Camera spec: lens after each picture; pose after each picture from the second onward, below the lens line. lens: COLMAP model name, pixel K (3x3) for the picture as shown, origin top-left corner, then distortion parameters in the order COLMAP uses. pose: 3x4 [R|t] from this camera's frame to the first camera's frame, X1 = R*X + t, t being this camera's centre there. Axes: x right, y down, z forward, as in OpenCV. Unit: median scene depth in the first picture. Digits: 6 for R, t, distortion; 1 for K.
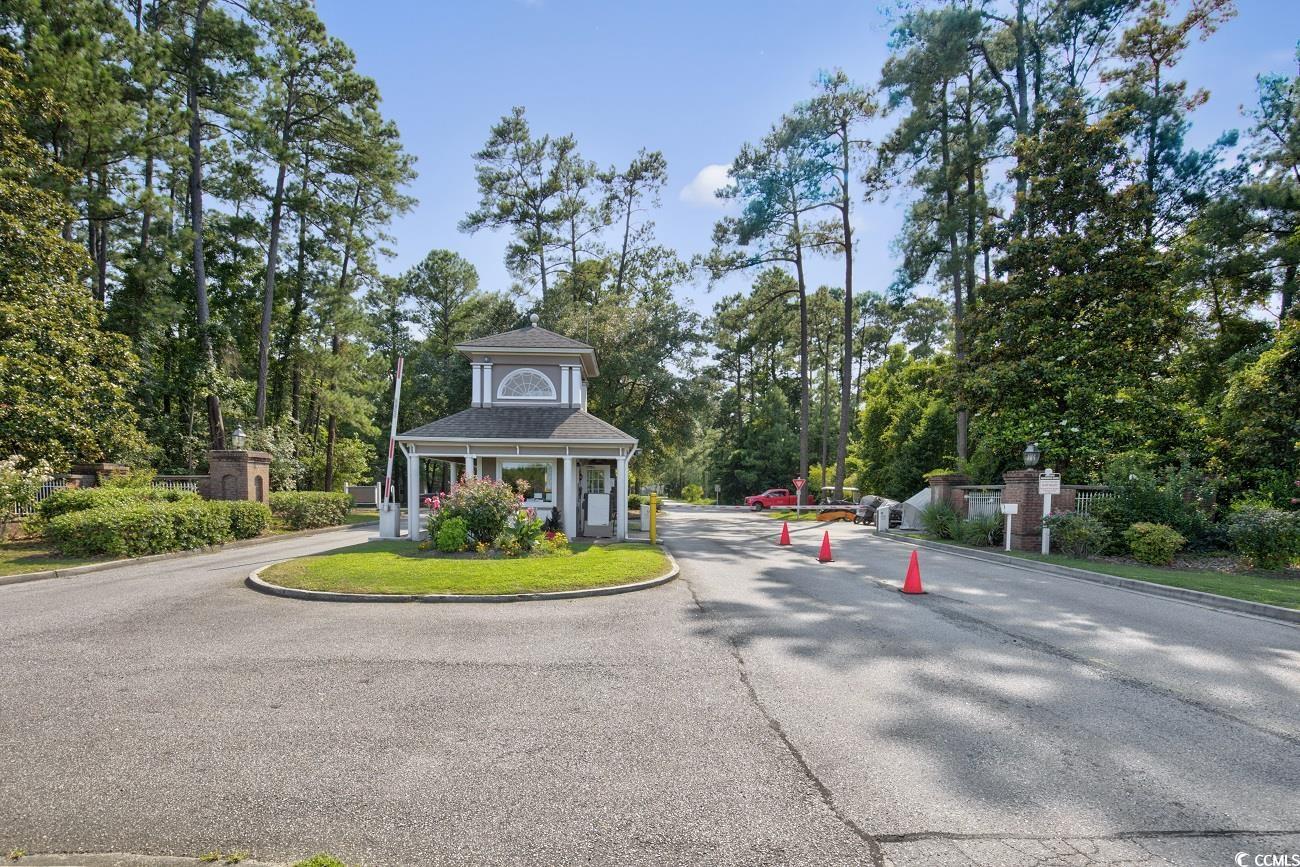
lens RADIAL K [[616.0, 0, 650.4], [0, 616.0, 511.7], [0, 0, 1]] dist [0.008583, -0.010731]
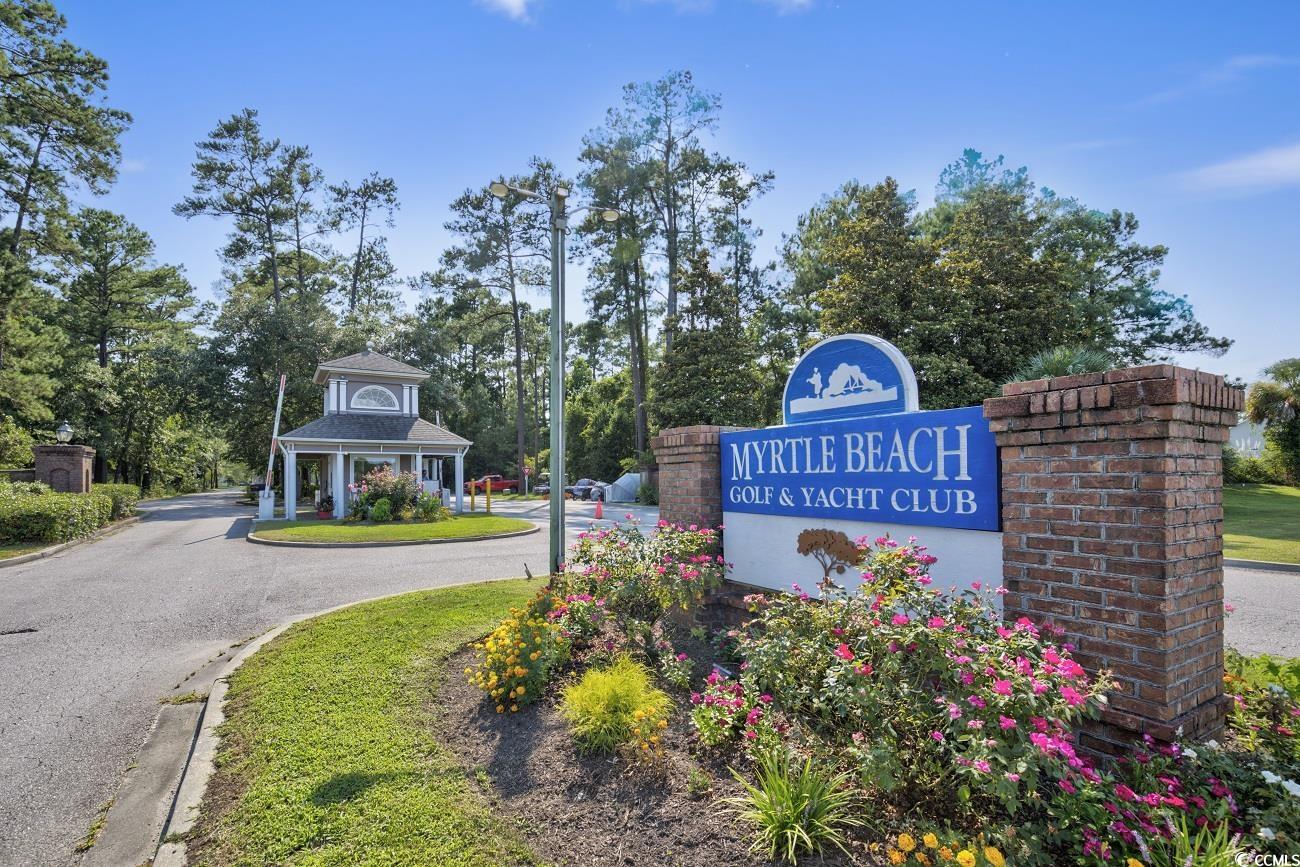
lens RADIAL K [[599.0, 0, 649.7], [0, 599.0, 472.4], [0, 0, 1]] dist [-0.000046, 0.000134]
pose [[0.858040, -0.015322, 0.513354, -0.165498], [0.034703, 0.999000, -0.028187, 0.003754], [-0.512409, 0.042001, 0.857714, -0.178387]]
